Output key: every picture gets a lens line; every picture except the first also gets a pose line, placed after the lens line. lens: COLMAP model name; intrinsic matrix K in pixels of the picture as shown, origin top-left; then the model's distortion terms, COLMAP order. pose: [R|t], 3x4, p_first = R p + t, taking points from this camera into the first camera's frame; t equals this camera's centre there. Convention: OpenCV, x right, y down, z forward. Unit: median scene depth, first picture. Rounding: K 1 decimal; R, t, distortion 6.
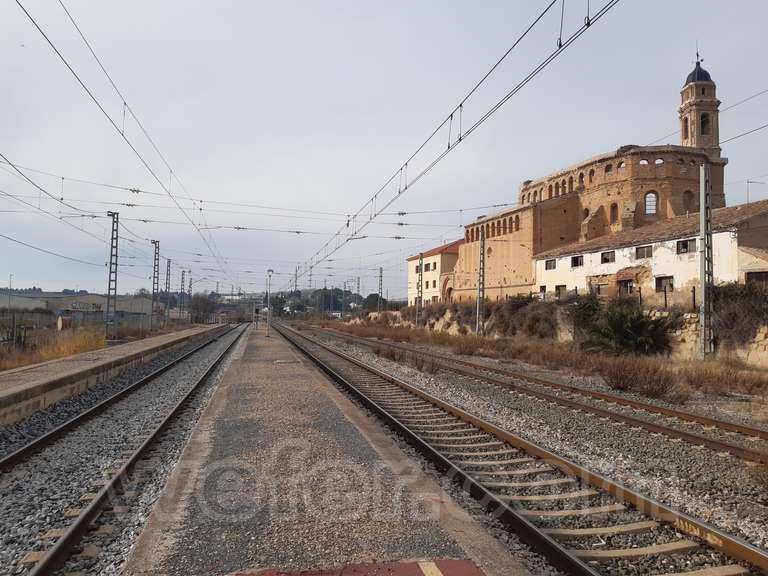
lens RADIAL K [[599.6, 0, 381.8], [0, 599.6, 286.5], [0, 0, 1]] dist [0.064775, -0.098502]
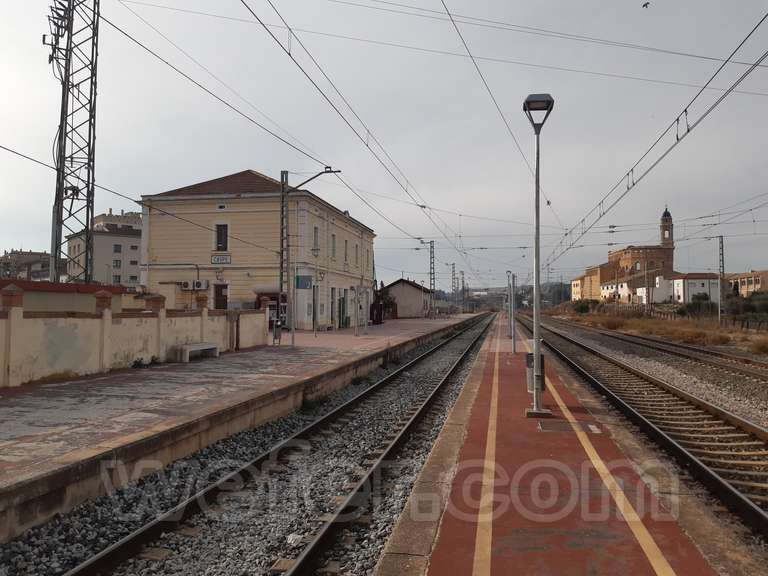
lens RADIAL K [[599.6, 0, 379.8], [0, 599.6, 286.4], [0, 0, 1]] dist [0.064775, -0.098502]
pose [[0.918940, -0.031731, -0.393118, 0.267876], [0.036315, 0.999331, 0.004228, -0.059147], [0.392721, -0.018161, 0.919478, -1.284562]]
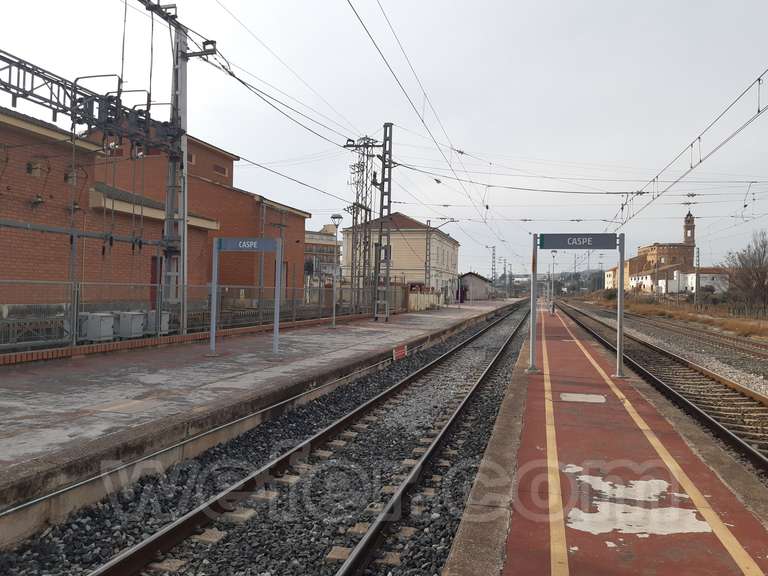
lens RADIAL K [[599.6, 0, 380.8], [0, 599.6, 281.9], [0, 0, 1]] dist [0.064775, -0.098502]
pose [[0.893698, -0.004012, -0.448651, 0.333973], [0.016122, 0.999601, 0.023175, -0.074334], [0.448379, -0.027944, 0.893407, -1.608218]]
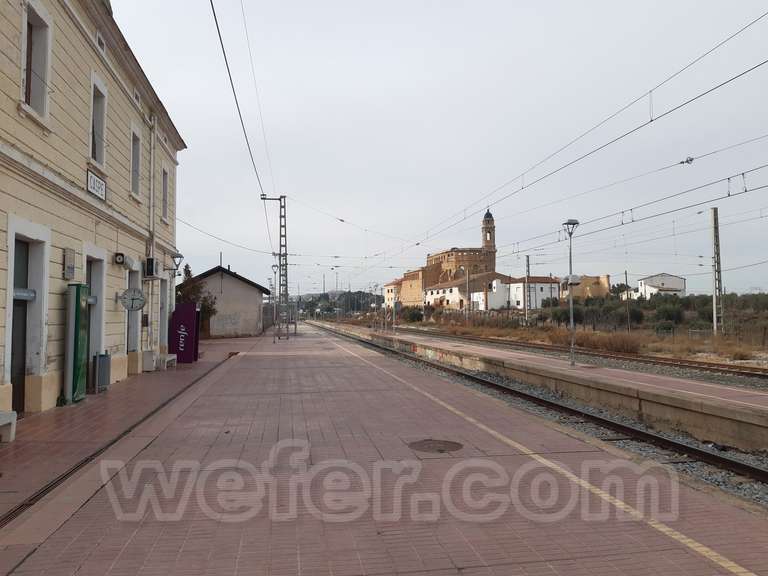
lens RADIAL K [[599.6, 0, 382.9], [0, 599.6, 286.1], [0, 0, 1]] dist [0.064775, -0.098502]
pose [[0.998707, -0.027122, -0.042986, 0.126363], [0.027220, 0.999628, 0.001683, -0.048190], [0.042924, -0.002850, 0.999074, -0.990173]]
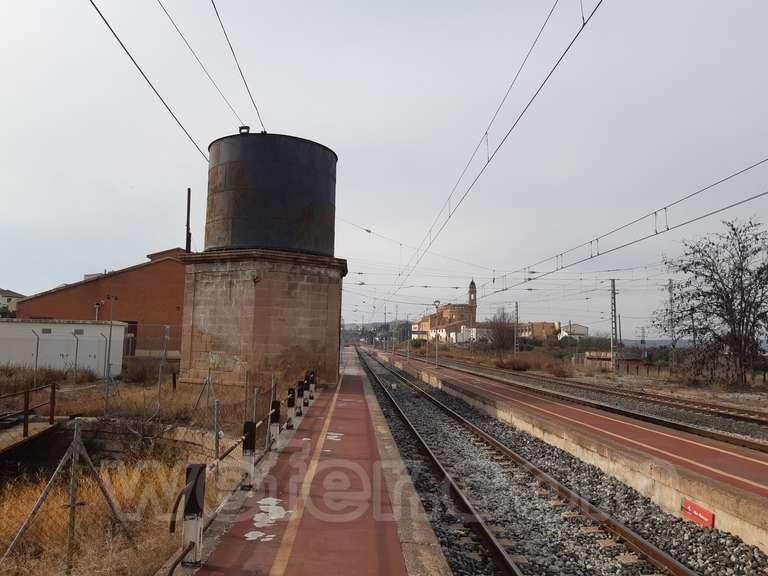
lens RADIAL K [[599.6, 0, 387.3], [0, 599.6, 276.7], [0, 0, 1]] dist [0.064775, -0.098502]
pose [[0.989326, -0.013062, -0.145134, 0.361911], [0.003809, 0.997952, -0.063850, -0.093562], [0.145671, 0.062615, 0.987350, -1.980466]]
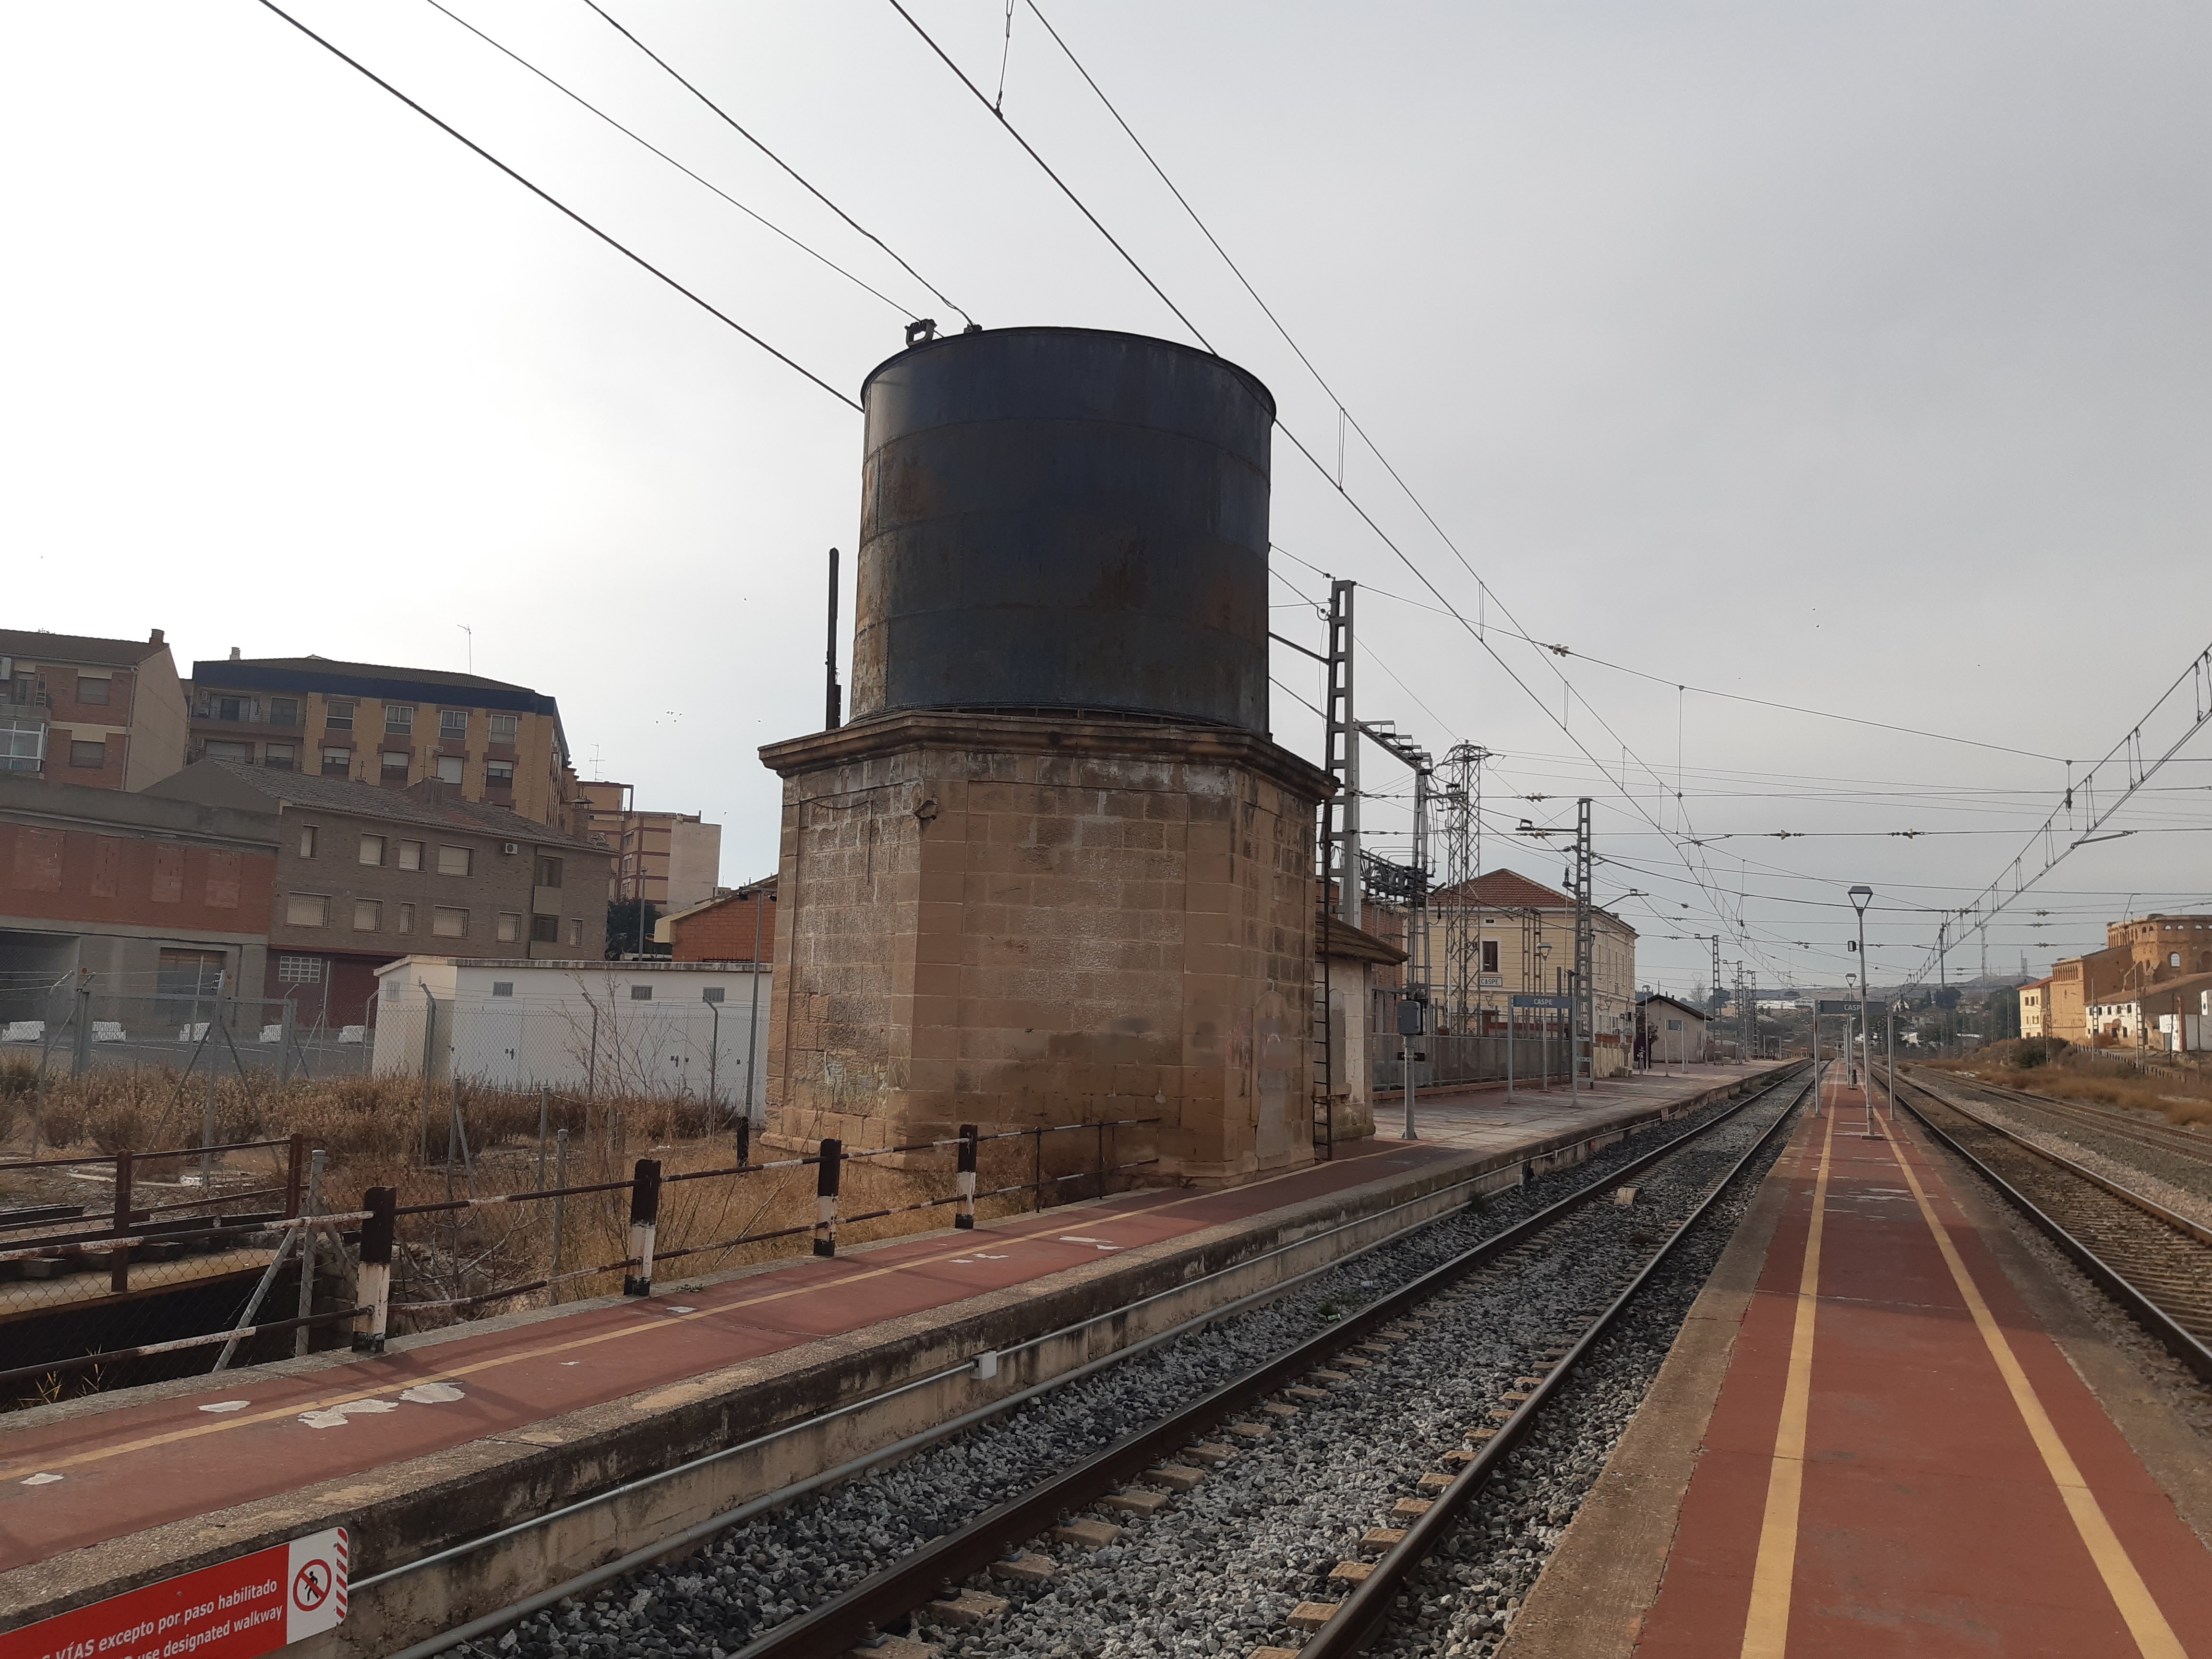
lens RADIAL K [[1726.9, 0, 1100.6], [0, 1726.9, 806.4], [0, 0, 1]] dist [0.064775, -0.098502]
pose [[0.823448, -0.061853, -0.564010, 0.402450], [0.011272, 0.995627, -0.092730, -0.089789], [0.567279, 0.070001, 0.820545, -1.919929]]
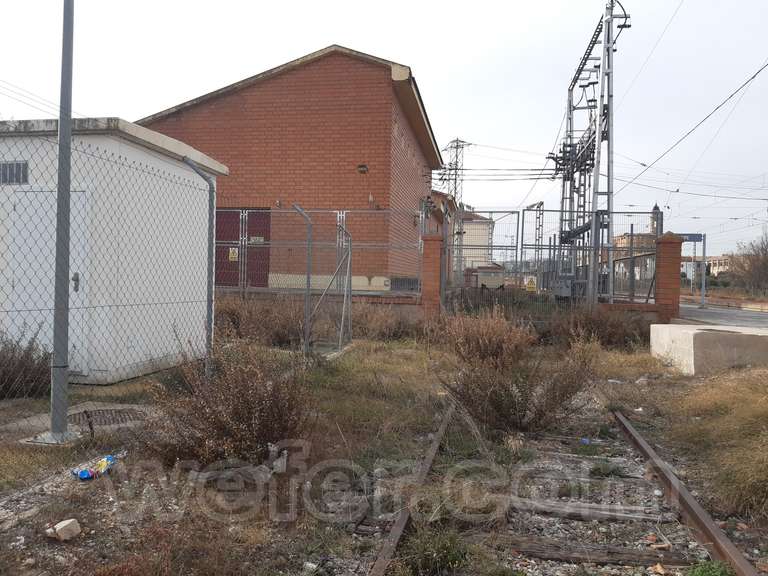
lens RADIAL K [[599.6, 0, 379.7], [0, 599.6, 288.0], [0, 0, 1]] dist [0.064775, -0.098502]
pose [[0.930223, 0.004359, -0.366969, 0.224041], [0.016229, 0.998463, 0.052998, -0.075374], [0.366636, -0.055255, 0.928722, -1.743592]]
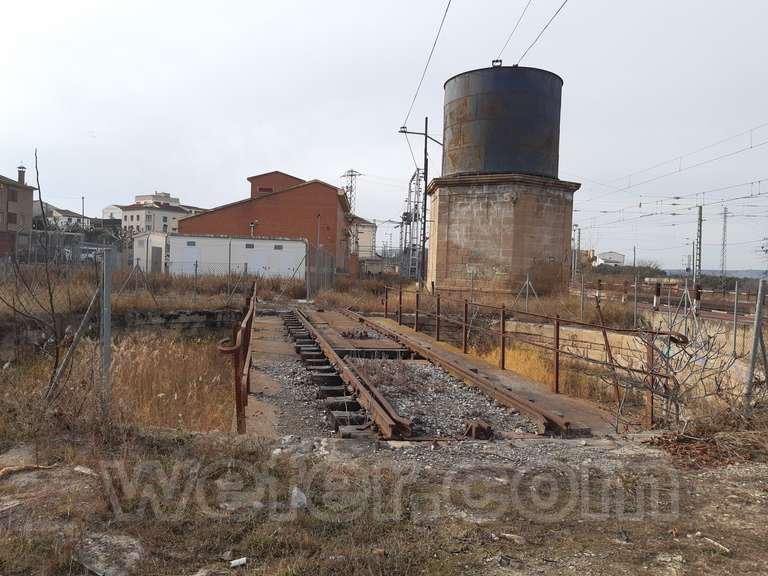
lens RADIAL K [[599.6, 0, 385.7], [0, 599.6, 283.7], [0, 0, 1]] dist [0.064775, -0.098502]
pose [[0.984750, 0.022532, -0.172513, 0.279807], [-0.010432, 0.997441, 0.070732, -0.089888], [0.173665, -0.067854, 0.982464, -2.025125]]
